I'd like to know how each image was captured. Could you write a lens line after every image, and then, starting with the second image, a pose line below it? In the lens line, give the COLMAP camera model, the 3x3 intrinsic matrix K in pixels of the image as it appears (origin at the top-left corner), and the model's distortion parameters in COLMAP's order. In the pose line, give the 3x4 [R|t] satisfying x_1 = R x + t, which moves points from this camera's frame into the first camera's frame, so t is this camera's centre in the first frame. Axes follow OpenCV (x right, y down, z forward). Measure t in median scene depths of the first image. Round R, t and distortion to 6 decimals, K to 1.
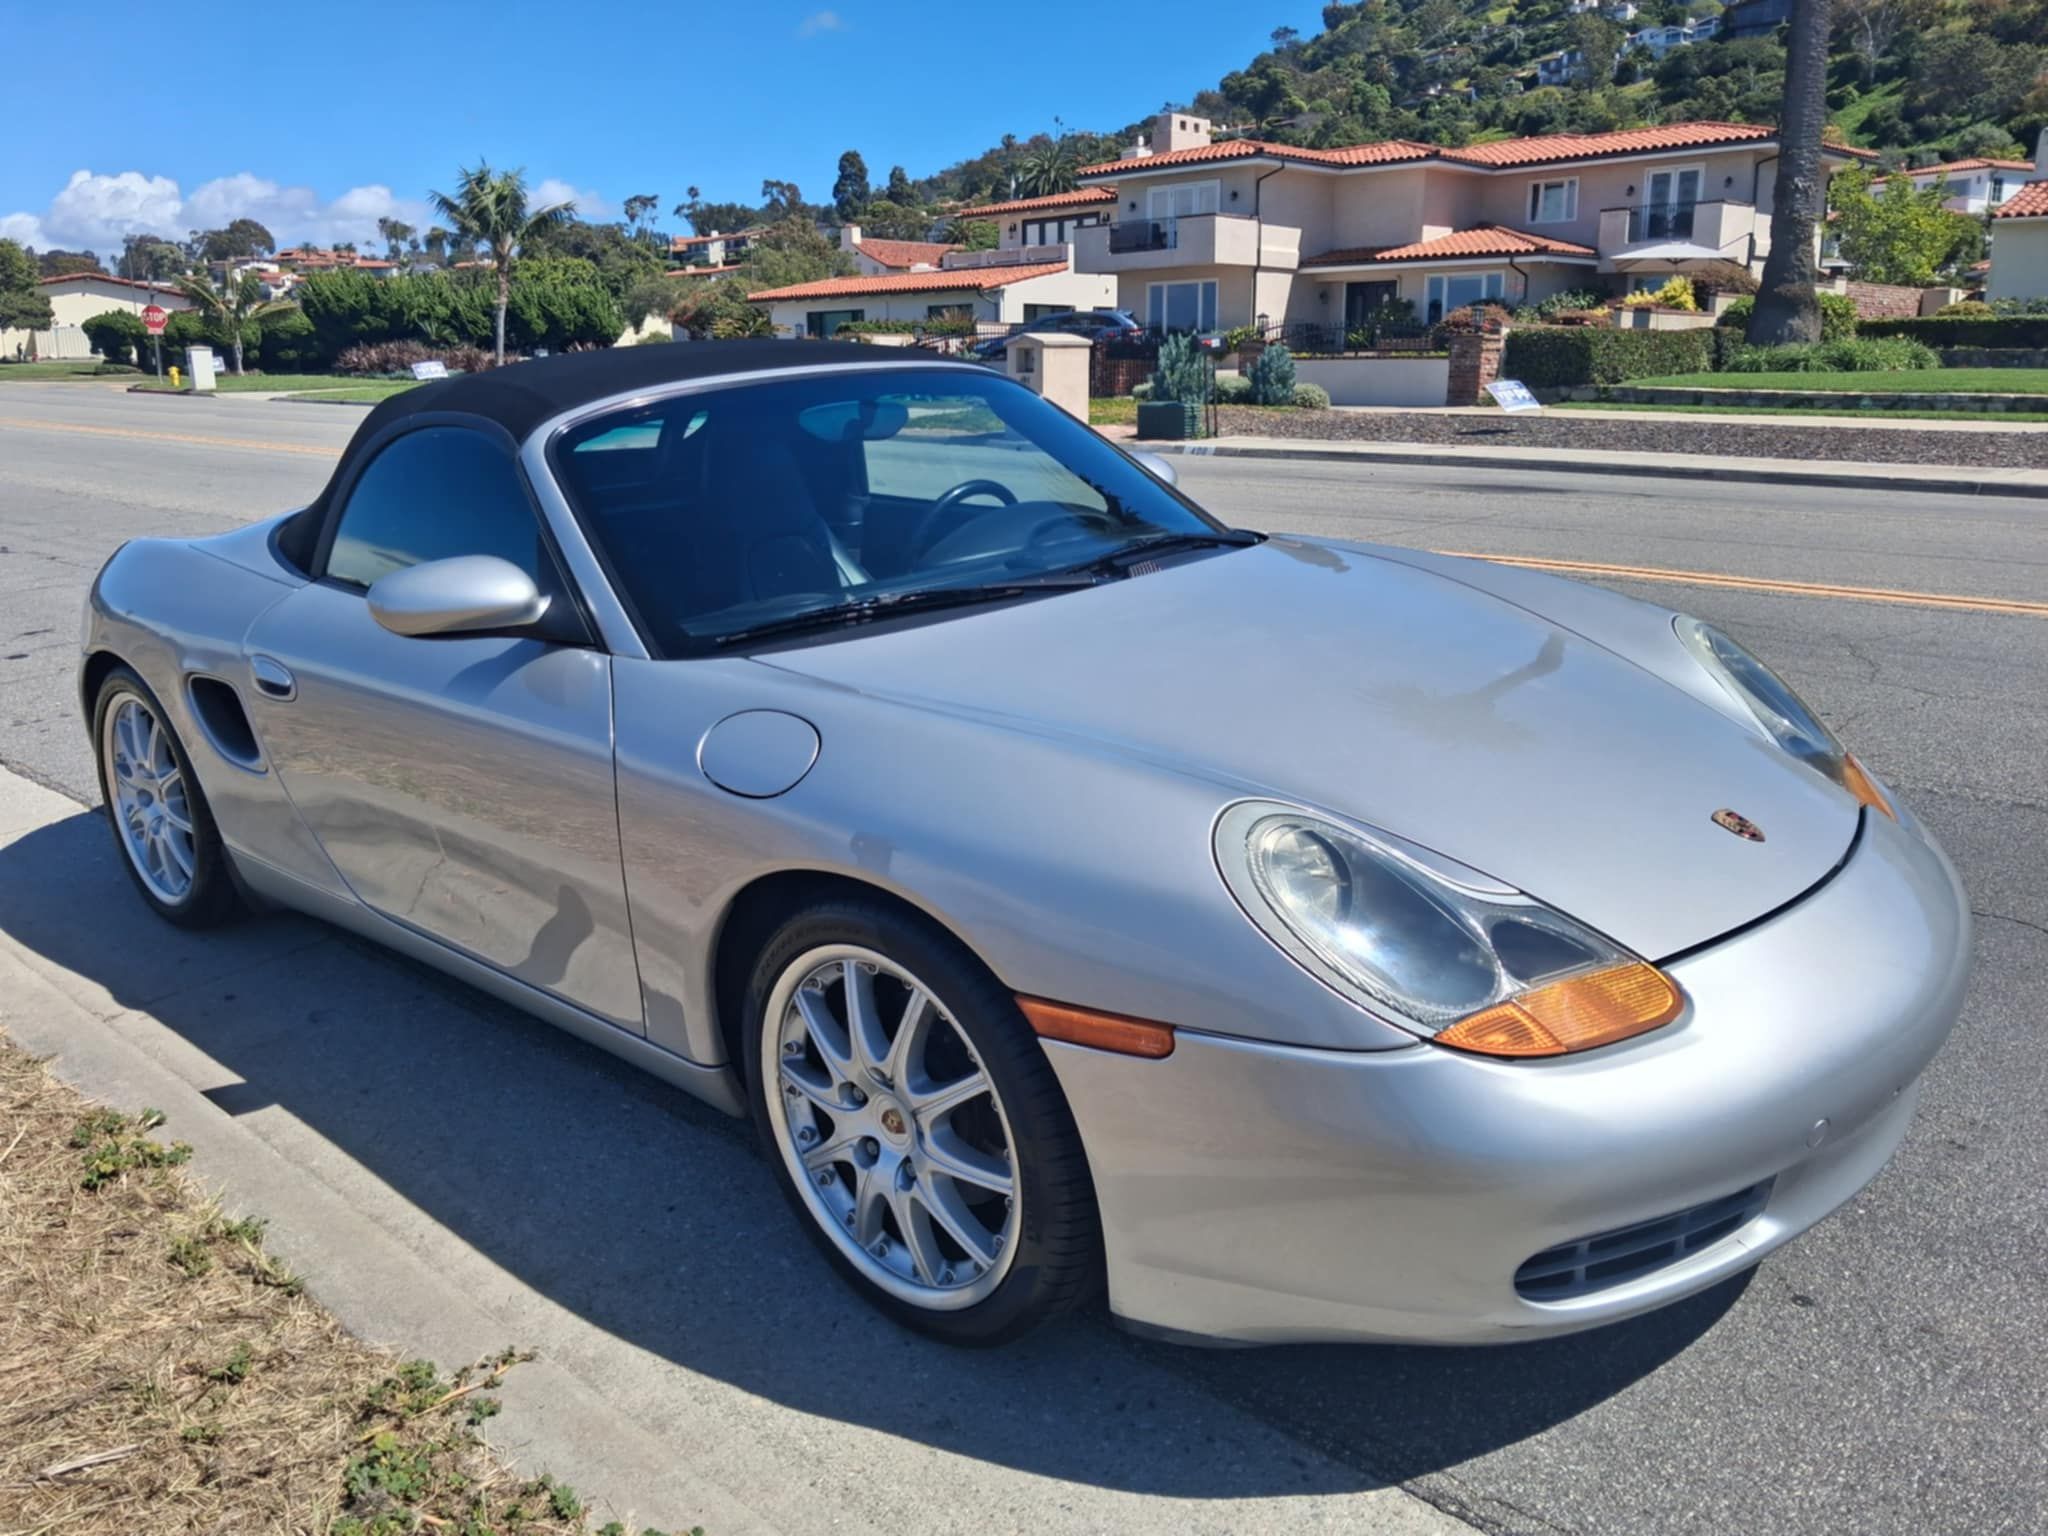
lens RADIAL K [[1646.4, 0, 1018.9], [0, 1646.4, 760.6], [0, 0, 1]] dist [0.001089, -0.003812]
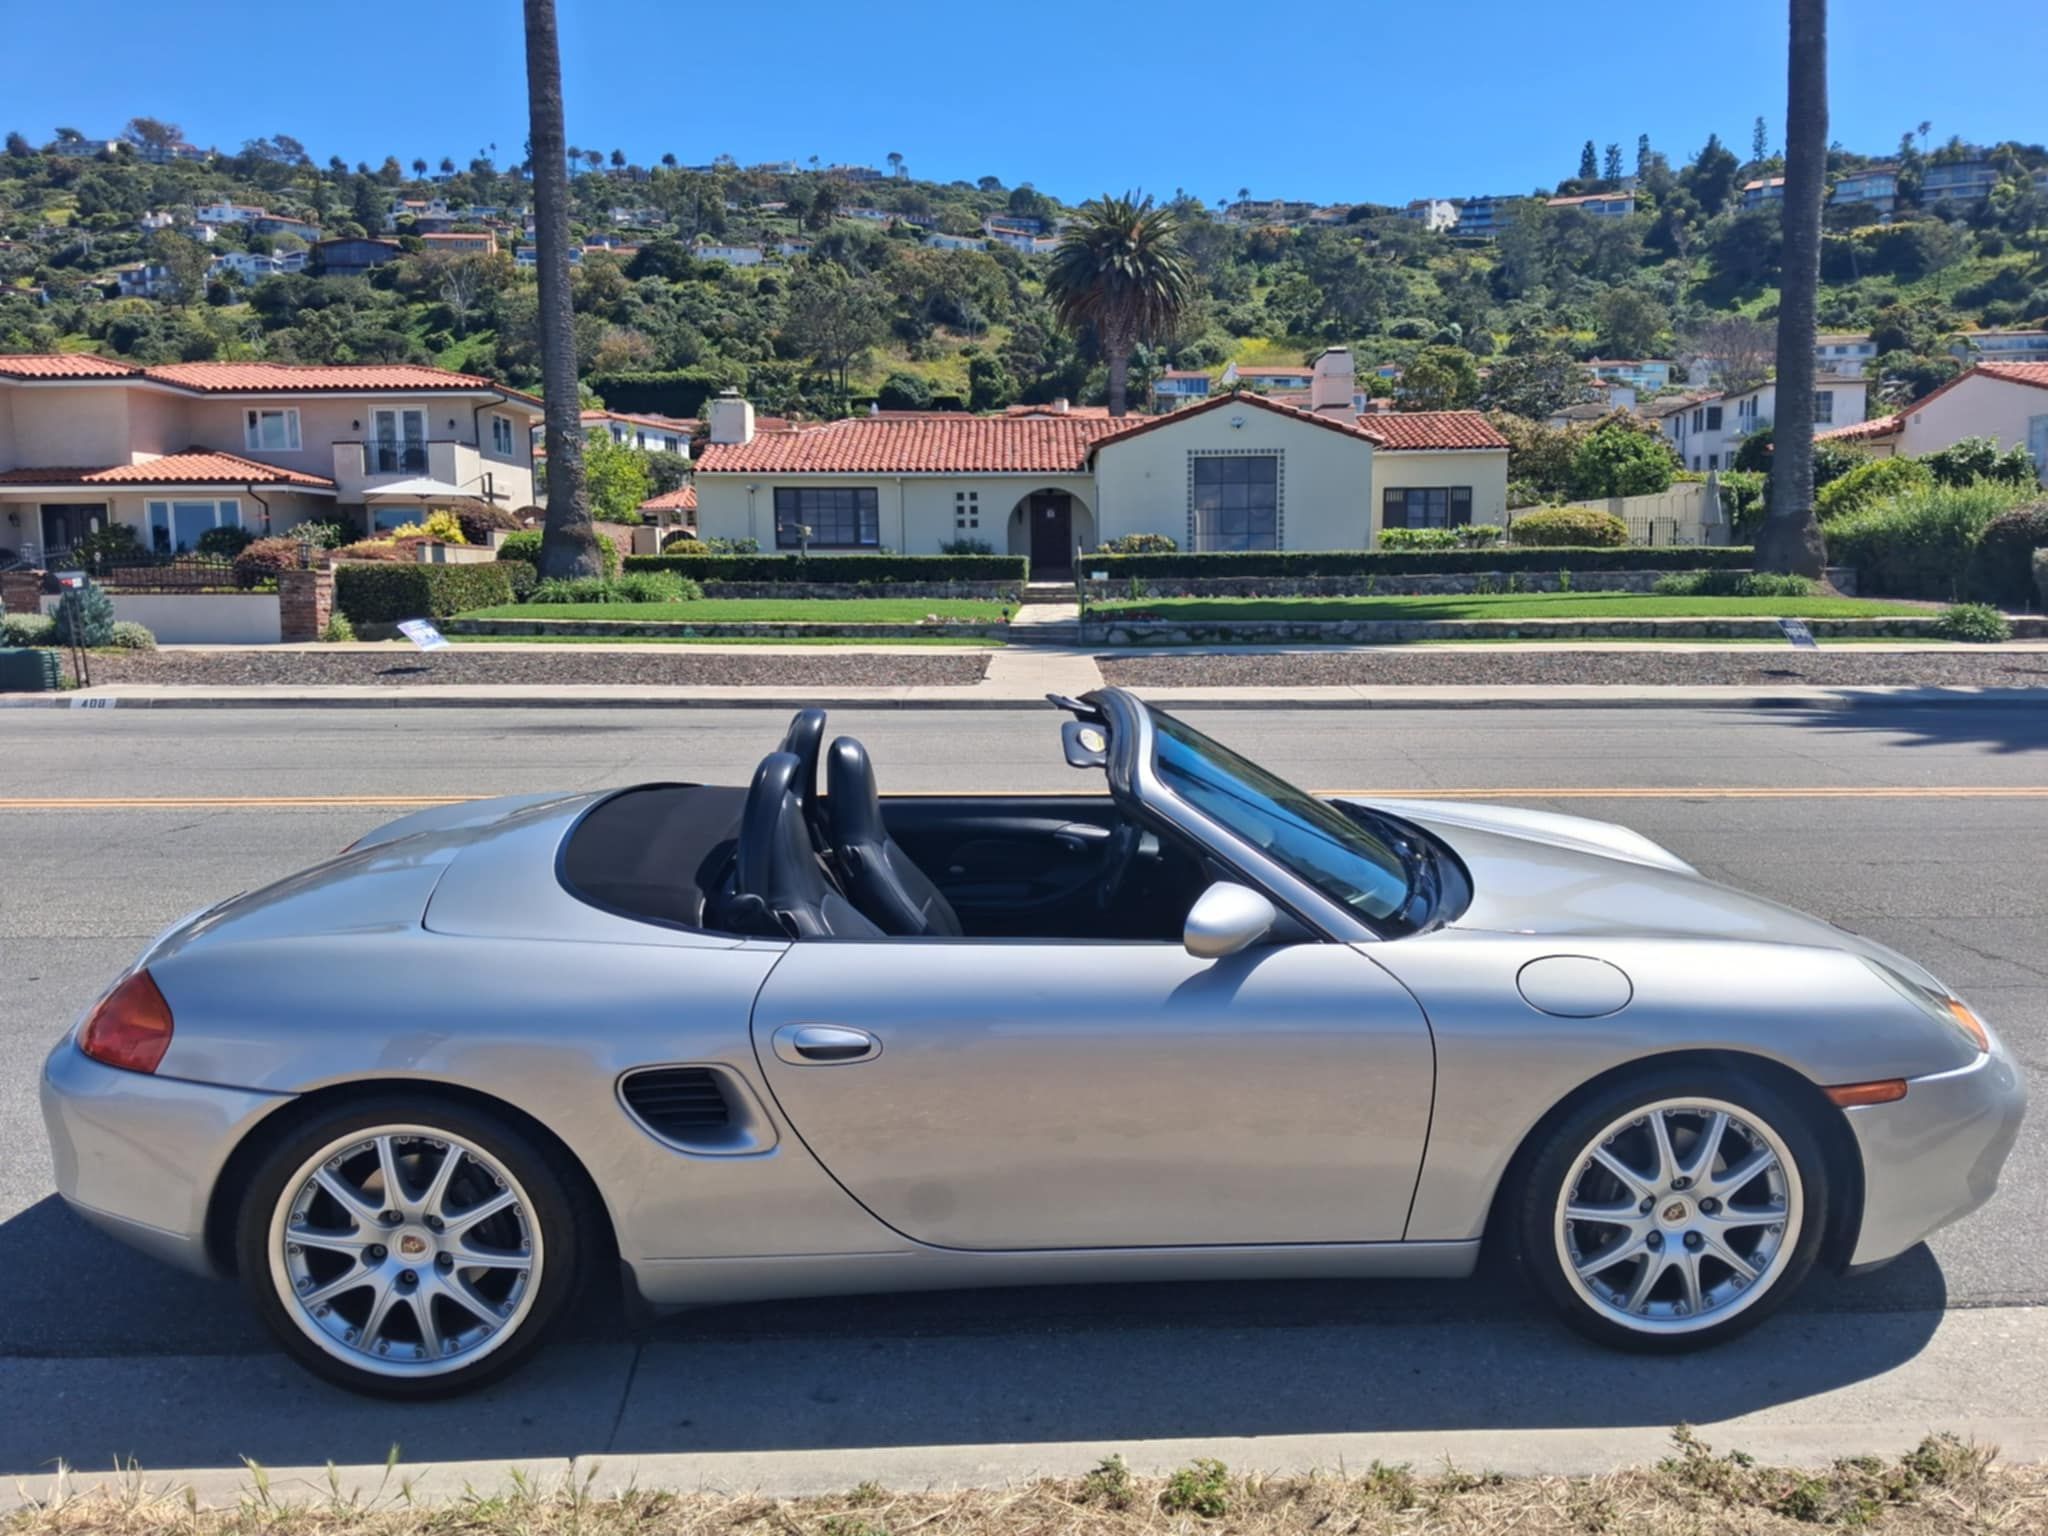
lens RADIAL K [[1646.4, 0, 1076.5], [0, 1646.4, 790.6], [0, 0, 1]] dist [0.001089, -0.003812]
pose [[0.686819, -0.091848, 0.721002, -0.142979], [0.170730, 0.984615, -0.037206, -0.018760], [-0.706492, 0.148650, 0.691933, 0.027425]]
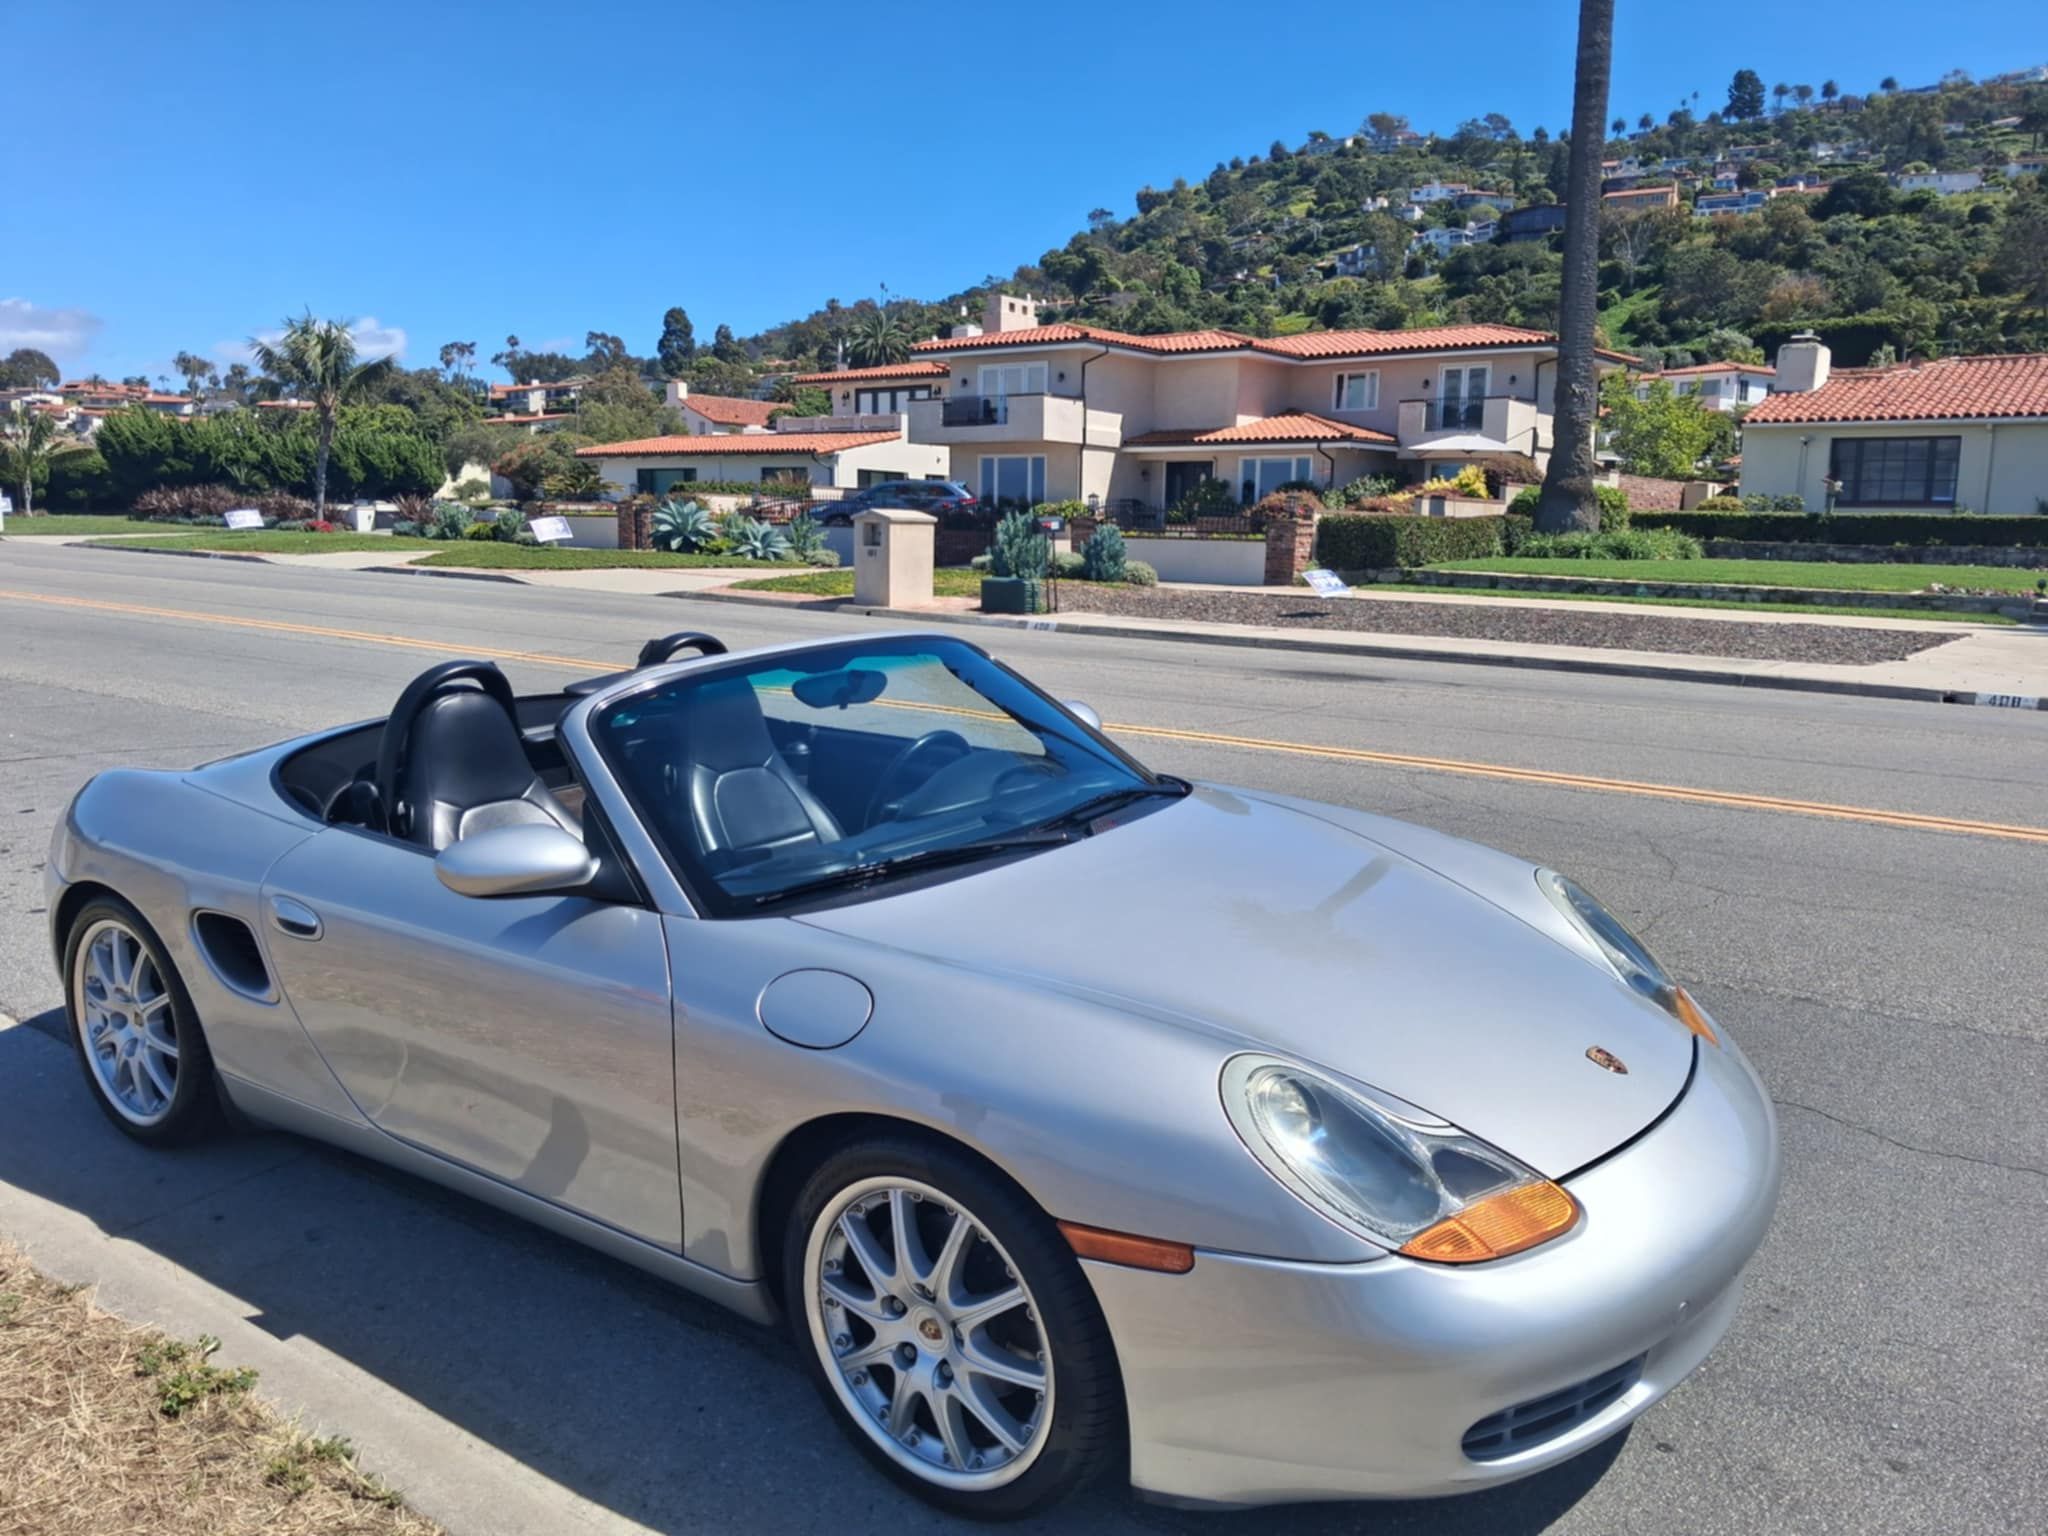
lens RADIAL K [[1646.4, 0, 1059.2], [0, 1646.4, 776.4], [0, 0, 1]] dist [0.001089, -0.003812]
pose [[0.991086, 0.006800, 0.133046, -0.013790], [0.004115, 0.996657, -0.081592, -0.007213], [-0.133156, 0.081412, 0.987746, -0.019223]]
